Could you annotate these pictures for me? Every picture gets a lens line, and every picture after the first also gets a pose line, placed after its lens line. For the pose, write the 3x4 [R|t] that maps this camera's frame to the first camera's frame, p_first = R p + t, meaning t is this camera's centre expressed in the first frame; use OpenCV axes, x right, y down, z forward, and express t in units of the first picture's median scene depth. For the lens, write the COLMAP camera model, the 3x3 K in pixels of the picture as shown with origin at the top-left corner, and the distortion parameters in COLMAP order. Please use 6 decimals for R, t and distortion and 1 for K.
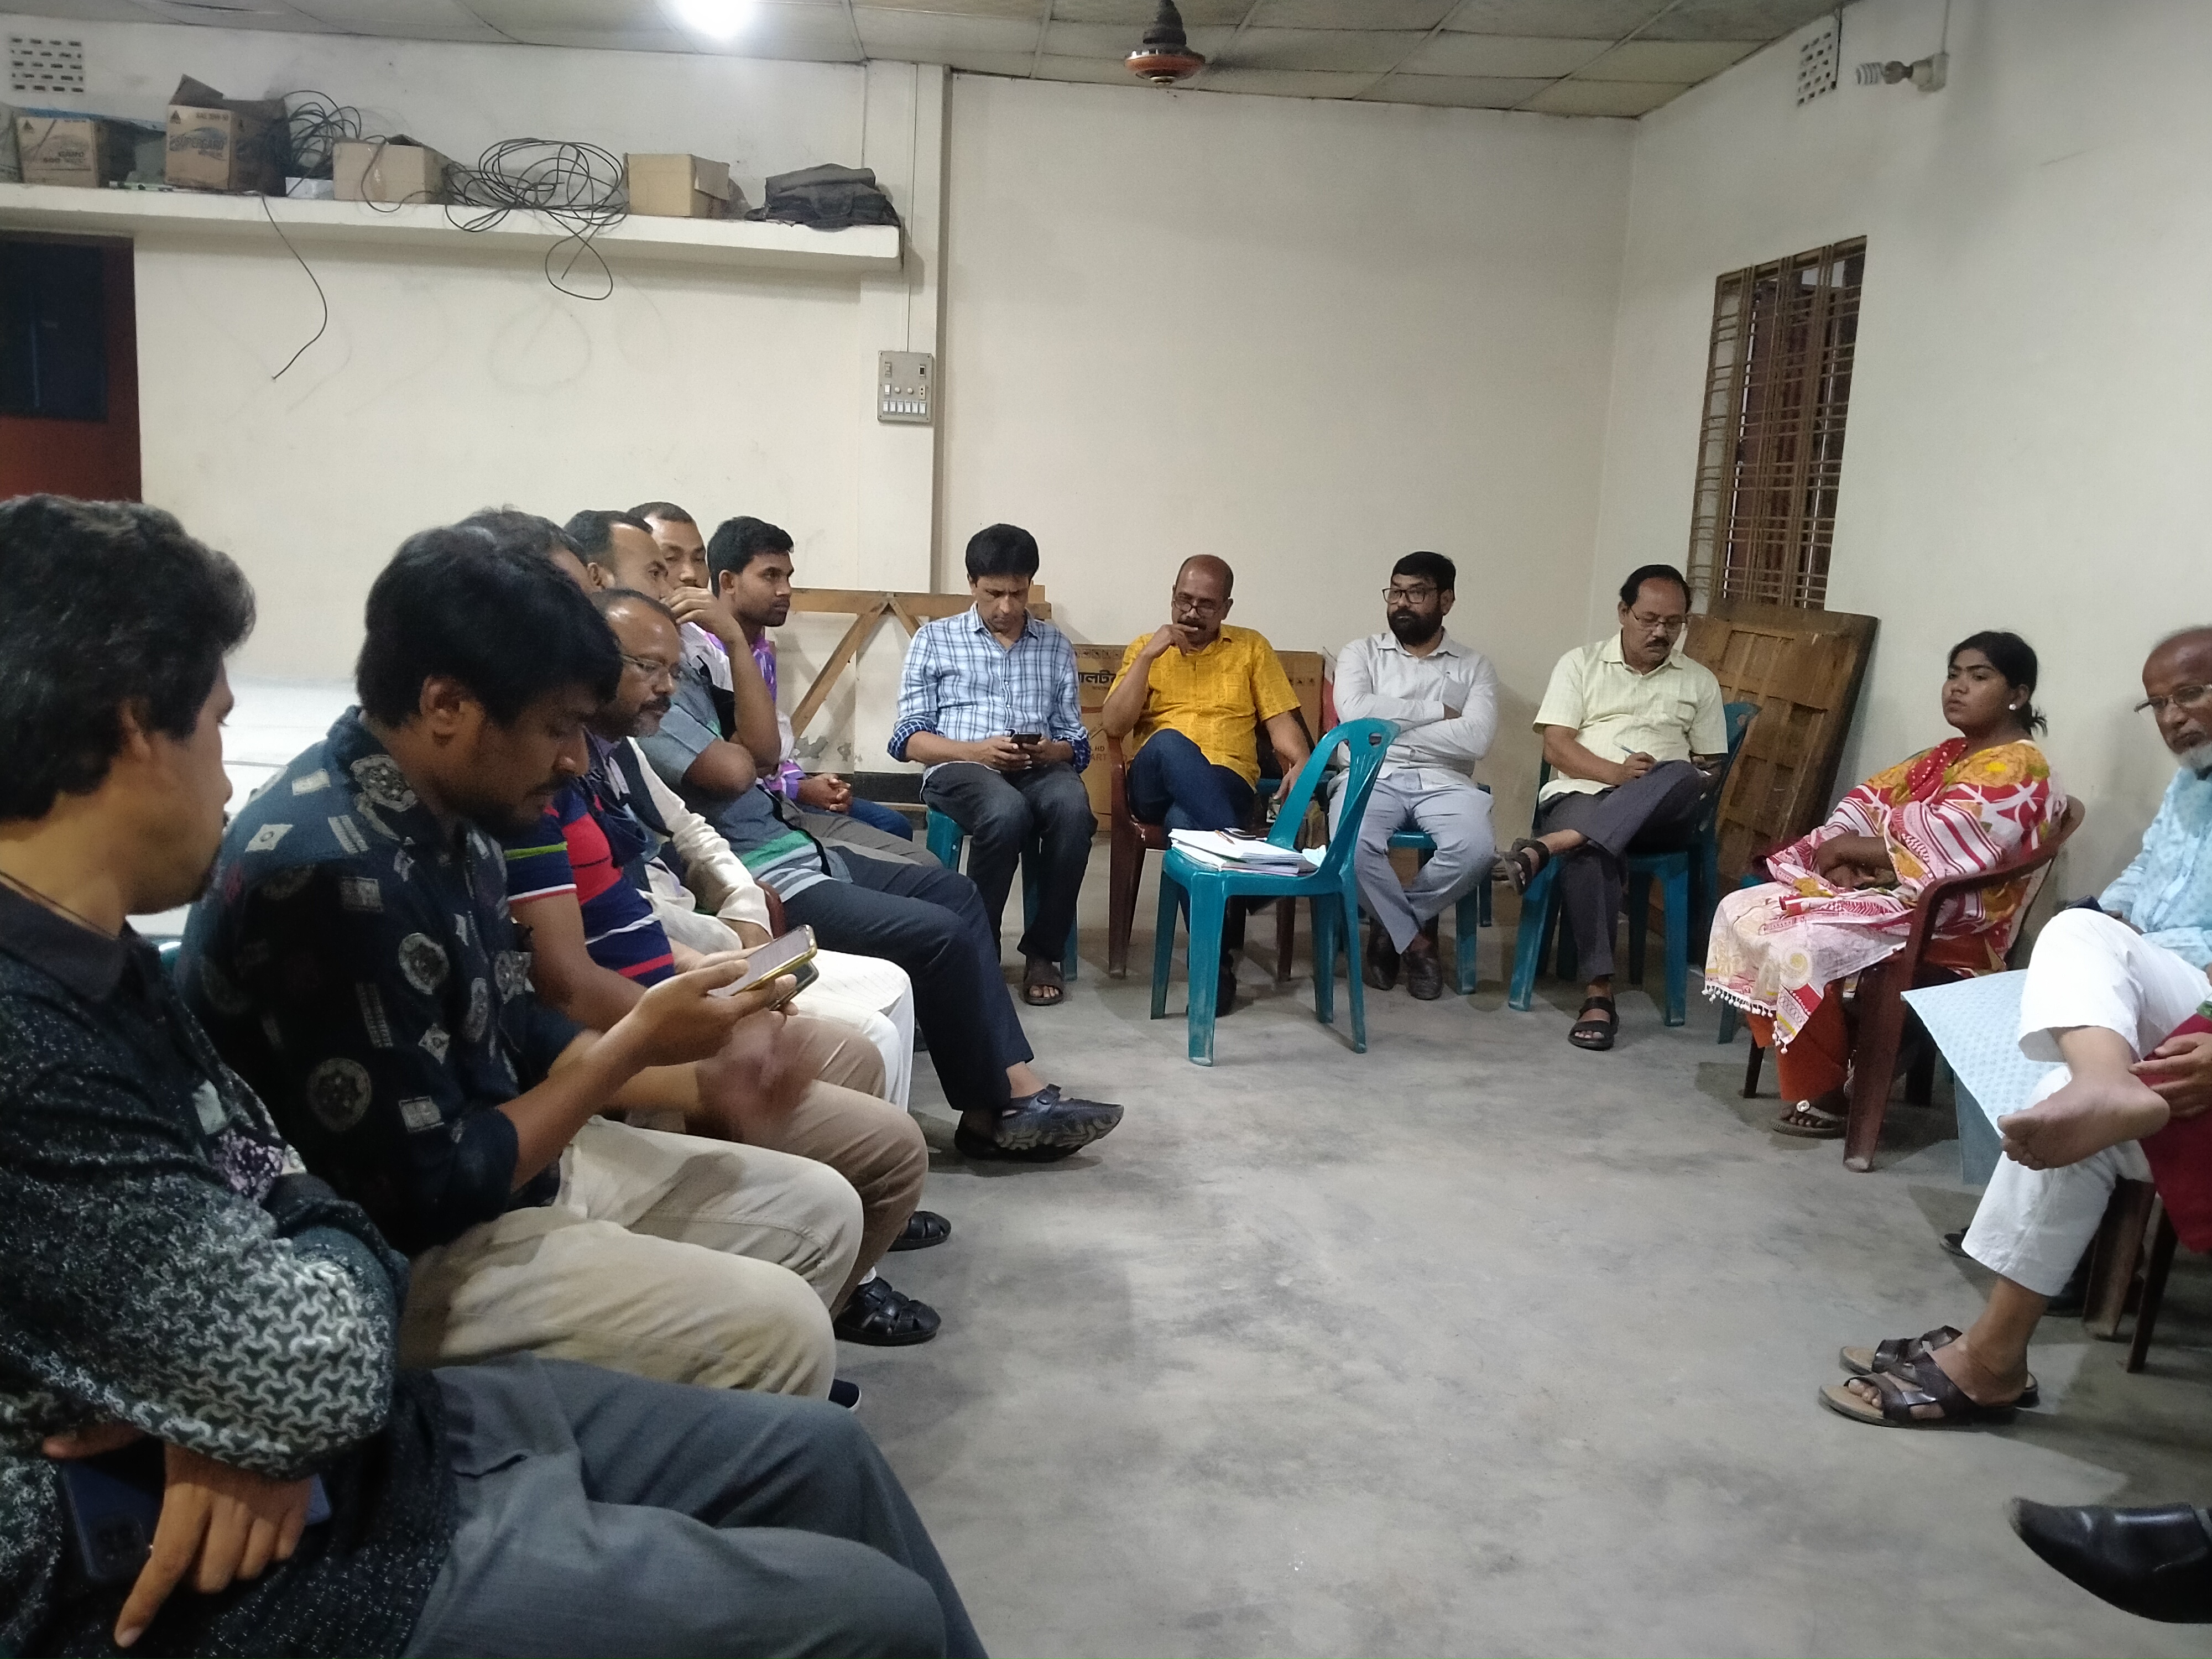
lens RADIAL K [[1876.2, 0, 1085.3], [0, 1876.2, 846.8], [0, 0, 1]] dist [0.003292, -0.021945]
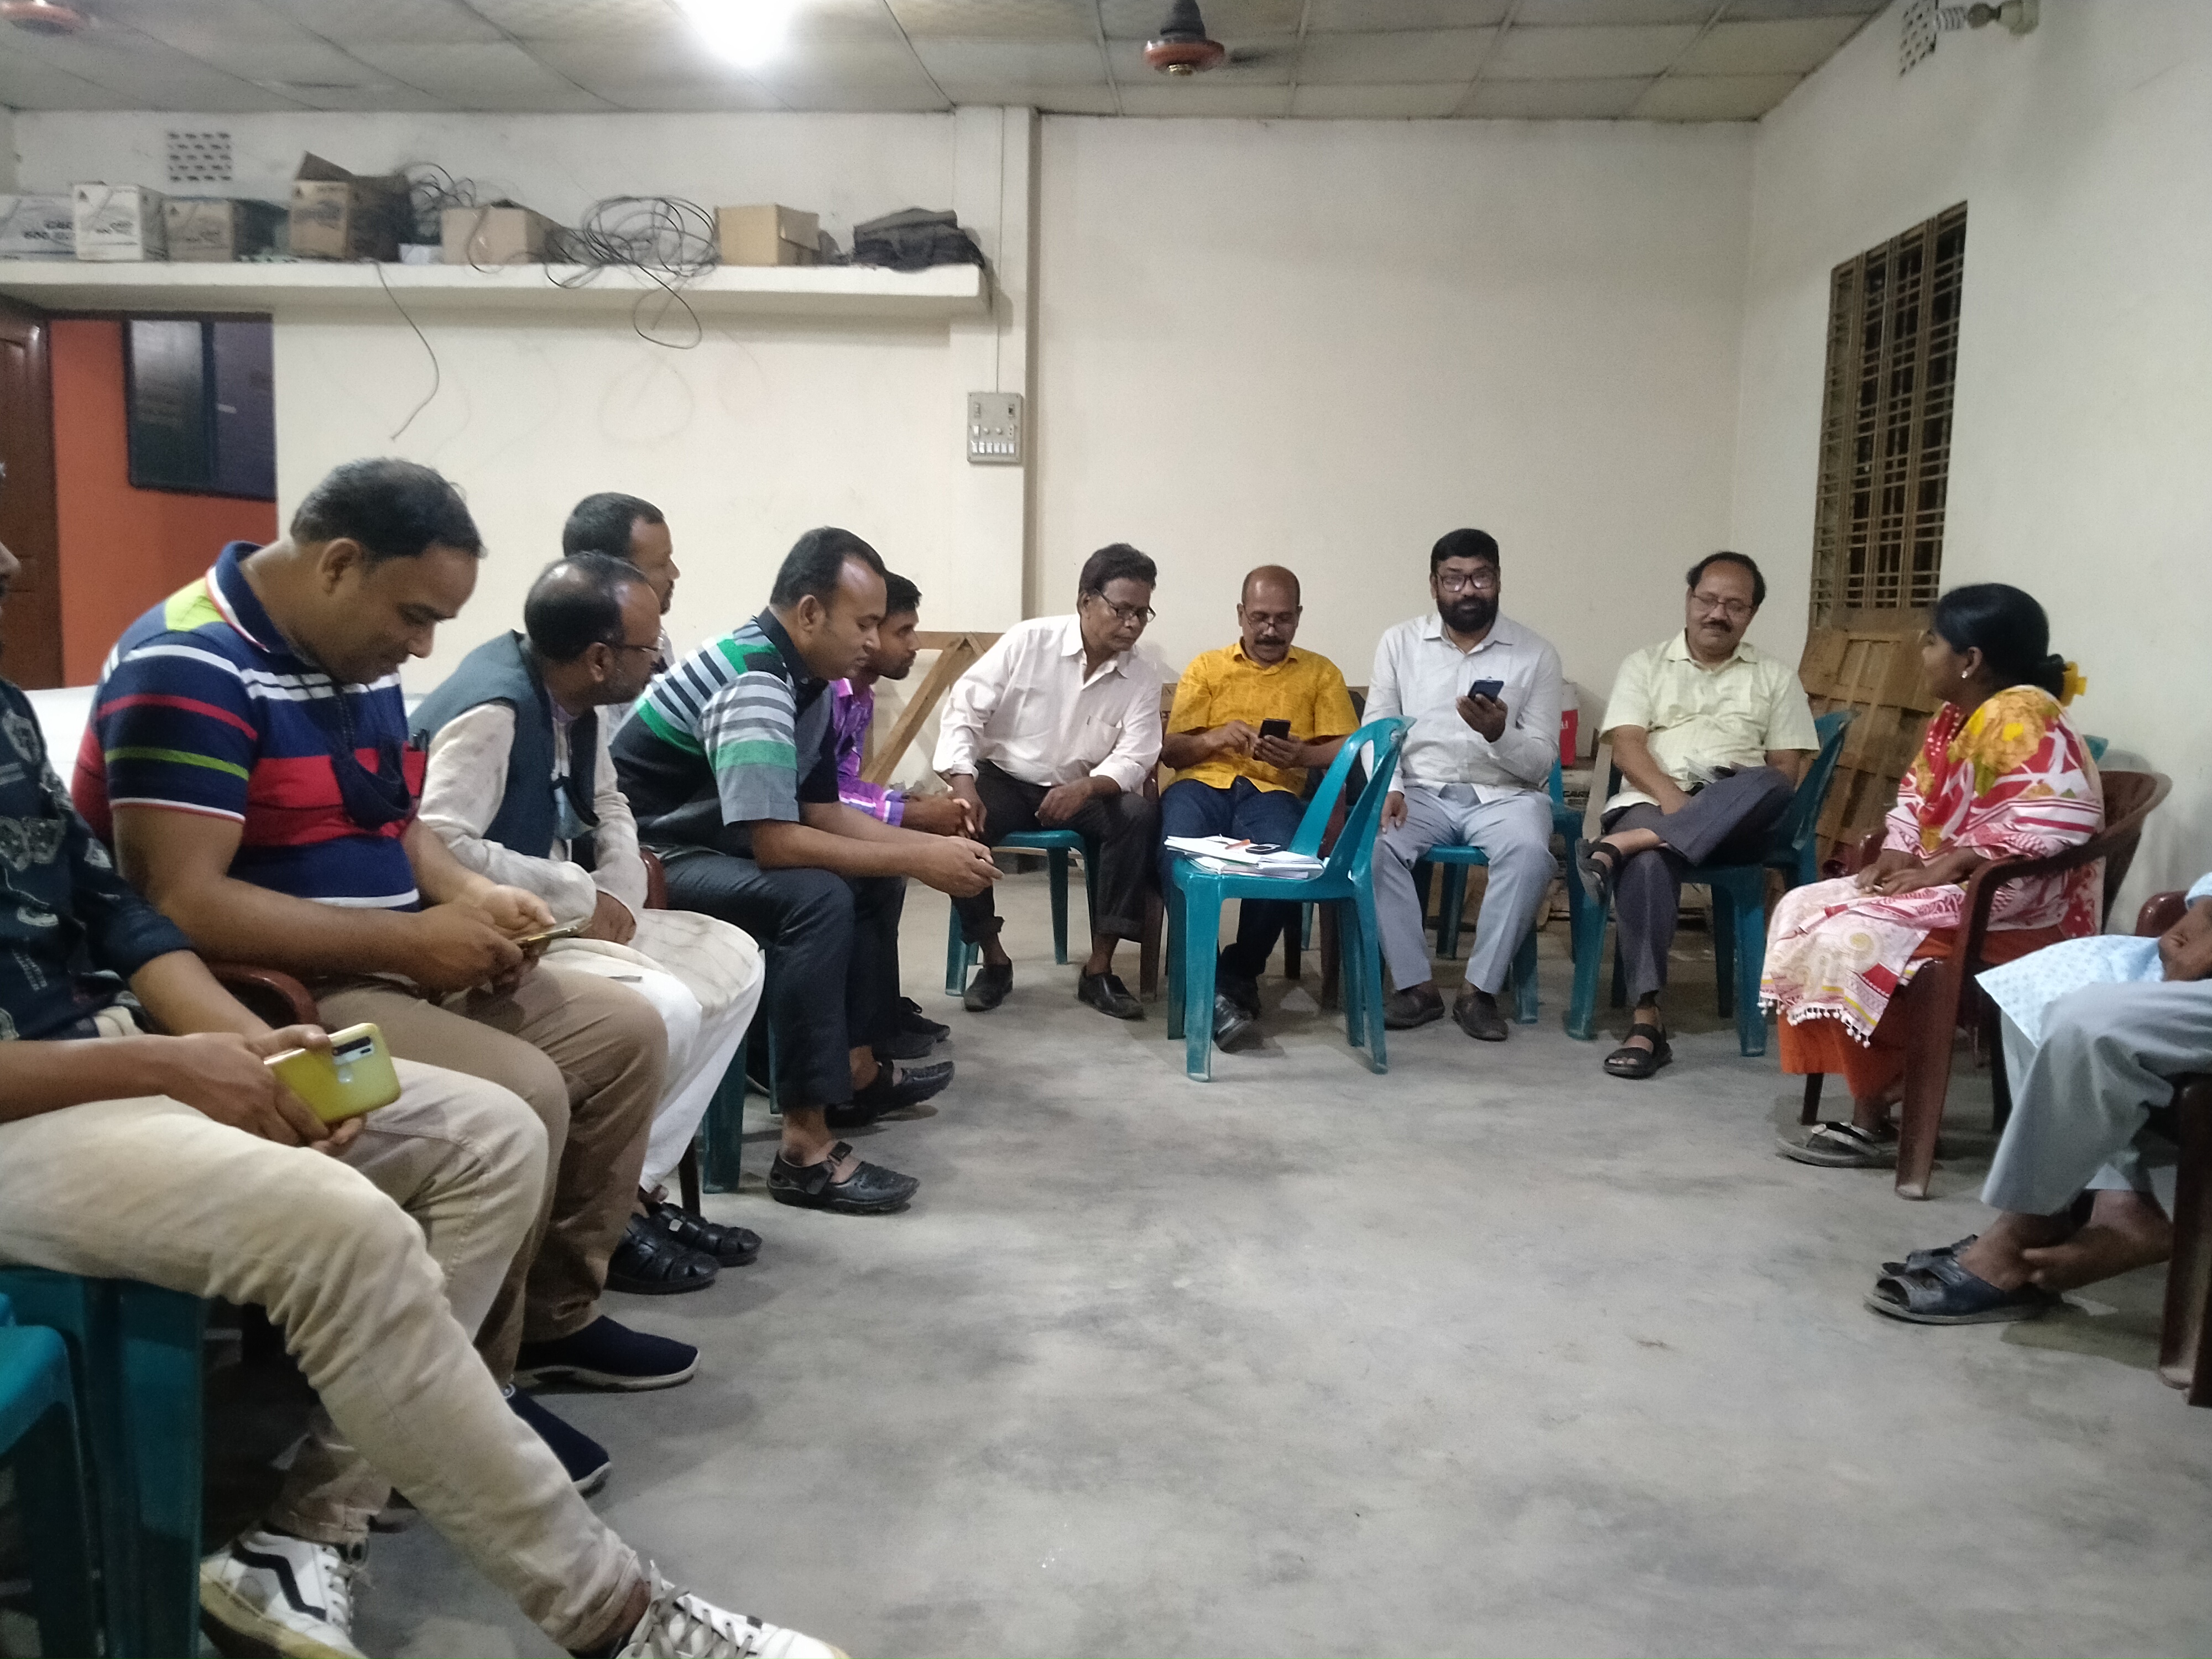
lens RADIAL K [[1876.2, 0, 1030.5], [0, 1876.2, 821.4], [0, 0, 1]] dist [0.003292, -0.021945]
pose [[0.989335, -0.004758, -0.145581, 0.101591], [-0.004649, 0.997926, -0.064207, 0.041713], [0.145584, 0.064199, 0.987261, 0.051154]]
